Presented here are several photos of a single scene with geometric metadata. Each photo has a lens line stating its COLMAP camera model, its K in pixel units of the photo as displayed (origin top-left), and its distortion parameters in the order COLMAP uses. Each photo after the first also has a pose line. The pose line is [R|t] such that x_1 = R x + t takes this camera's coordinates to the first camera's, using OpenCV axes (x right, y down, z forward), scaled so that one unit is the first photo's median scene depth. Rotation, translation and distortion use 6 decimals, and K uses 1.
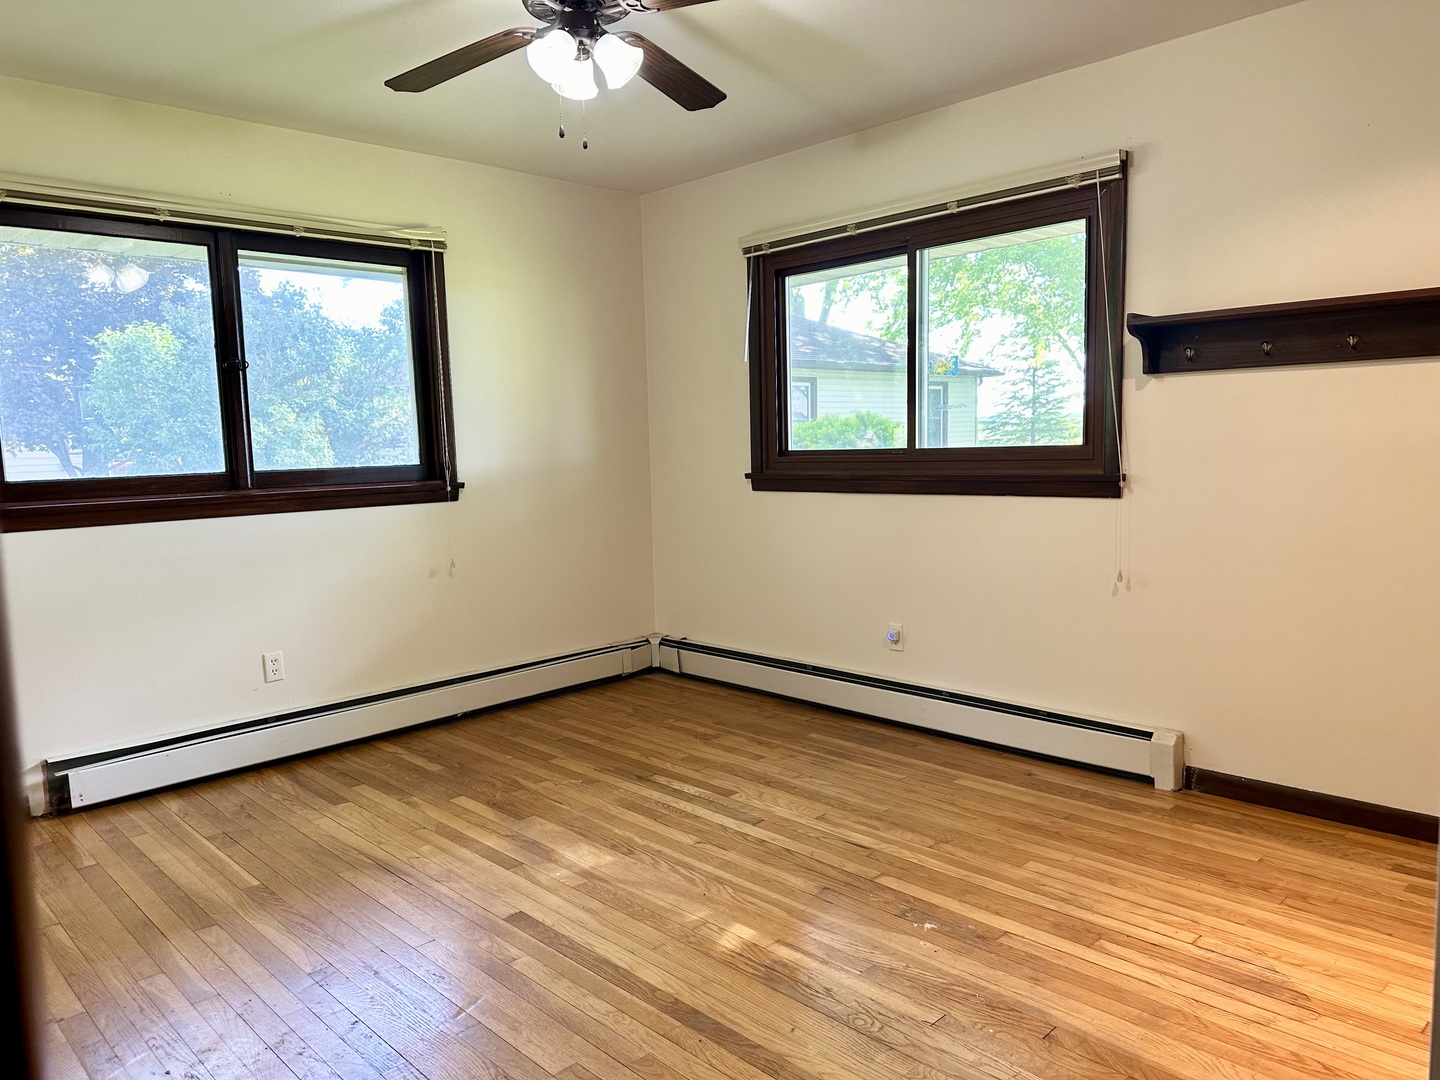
lens RADIAL K [[1014.7, 0, 722.7], [0, 1014.7, 542.9], [0, 0, 1]] dist [0.056631, -0.064368]
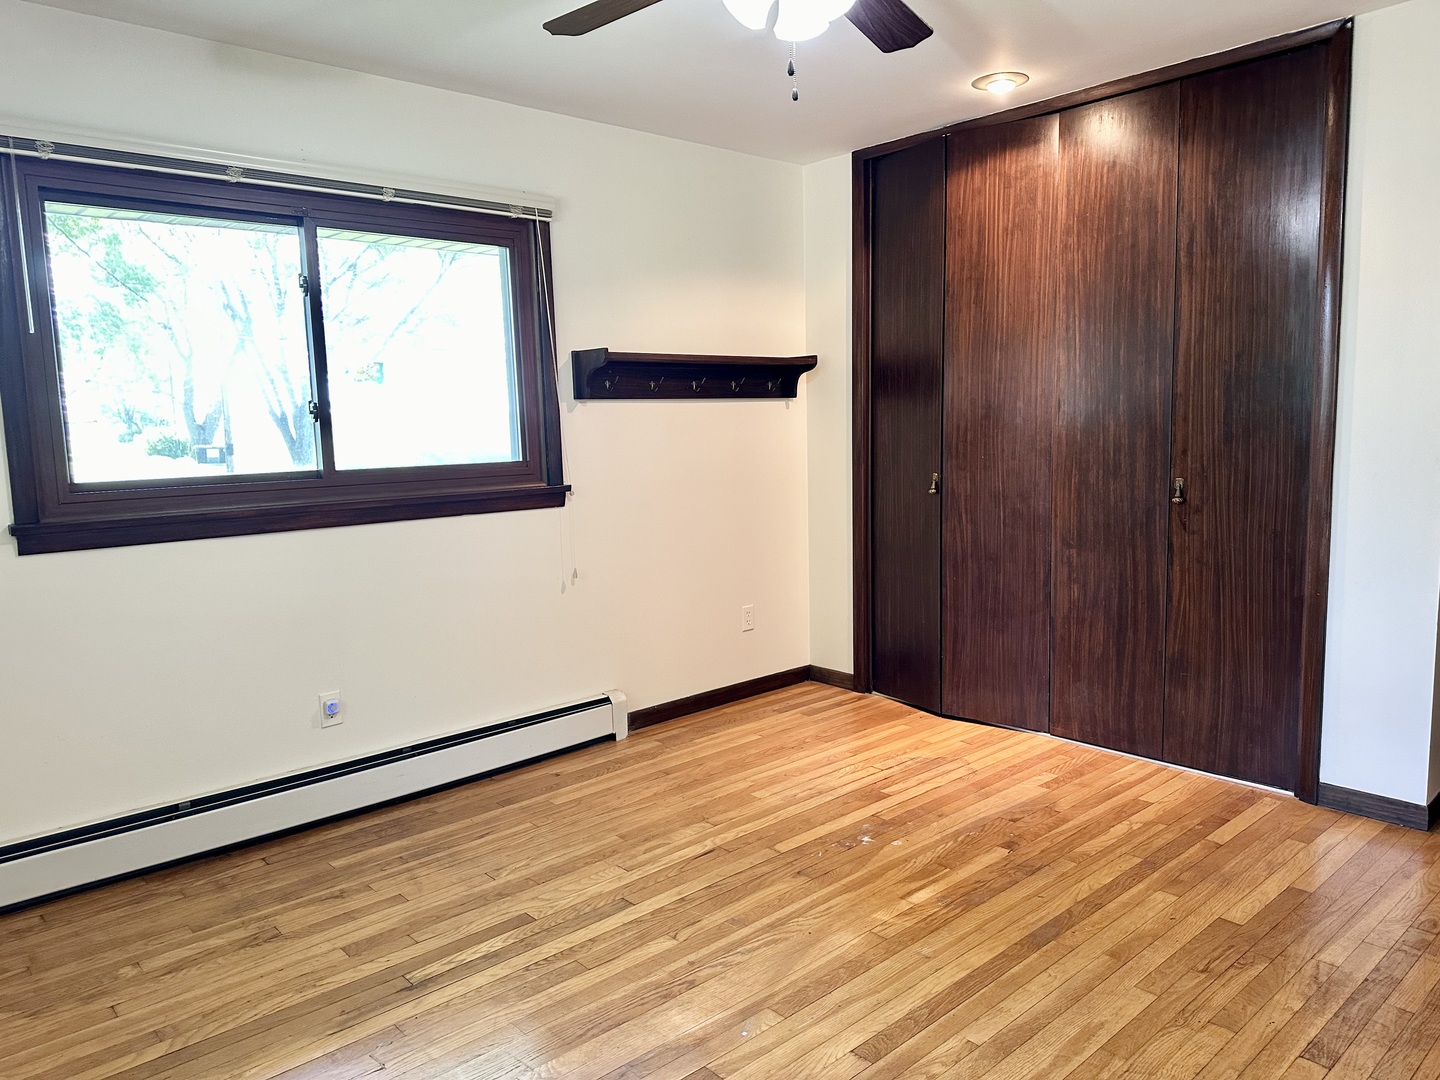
lens RADIAL K [[1013.2, 0, 722.7], [0, 1013.2, 539.3], [0, 0, 1]] dist [0.086956, -0.110986]
pose [[0.039093, -0.100839, 0.994134, -0.751755], [0.127775, 0.987232, 0.095114, -0.094715], [-0.991032, 0.123308, 0.051479, 0.796952]]
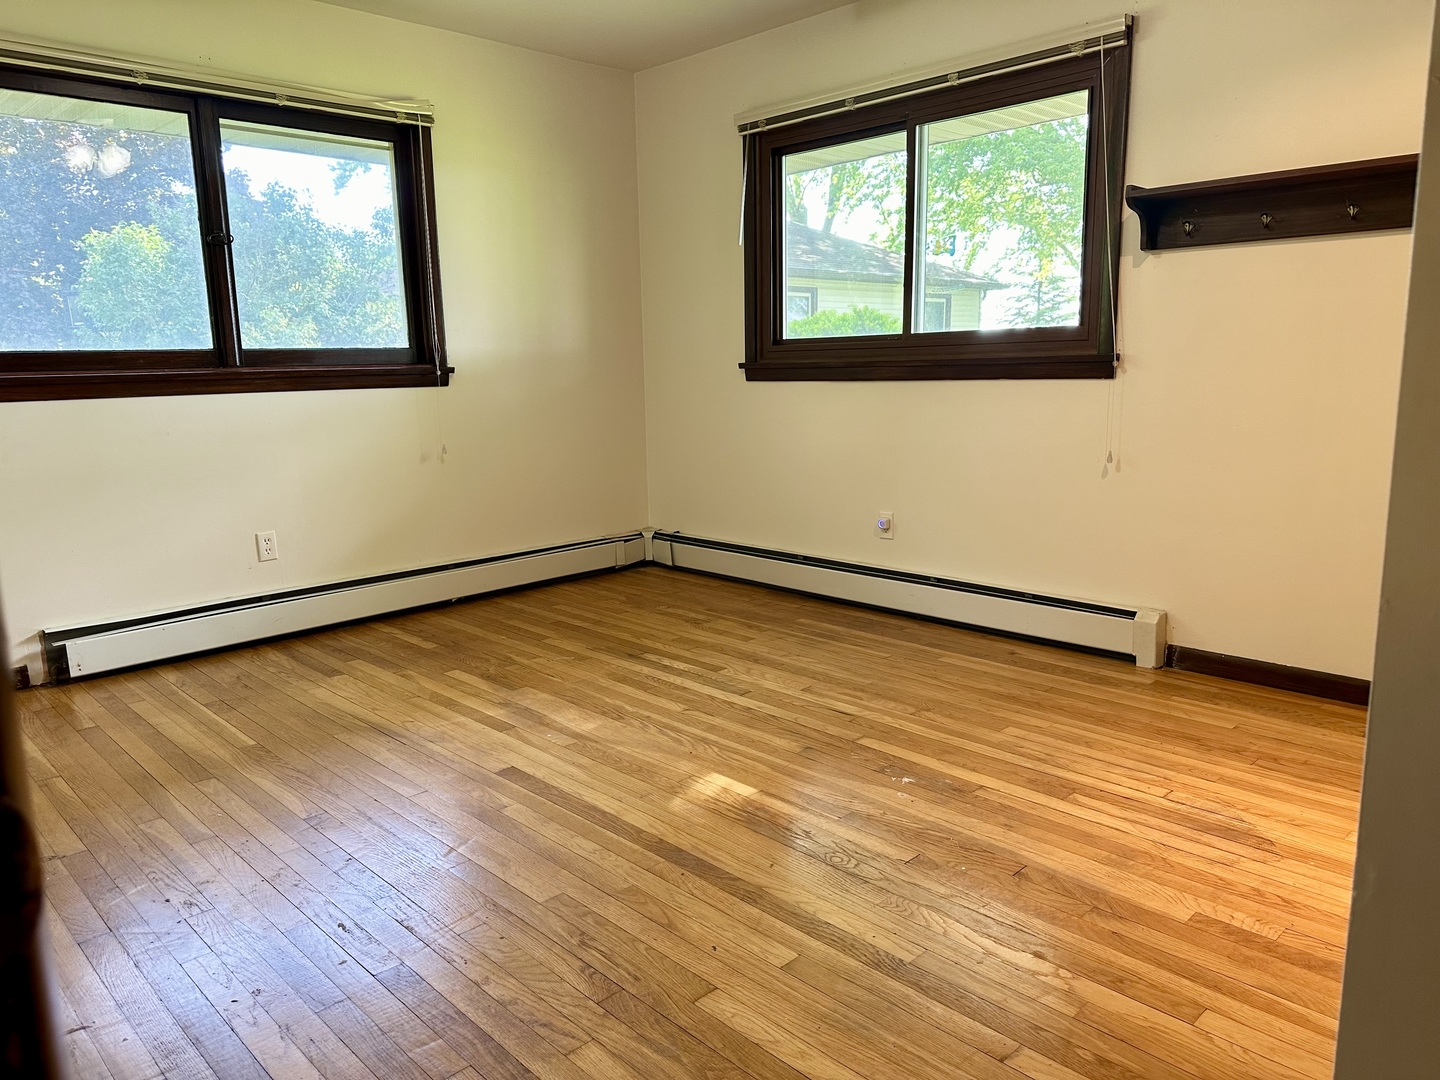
lens RADIAL K [[1013.2, 0, 722.7], [0, 1013.2, 539.3], [0, 0, 1]] dist [0.086956, -0.110986]
pose [[0.999969, 0.007801, 0.000621, 0.009672], [-0.007826, 0.997491, 0.070359, 0.046060], [-0.000070, -0.070362, 0.997522, -0.006618]]
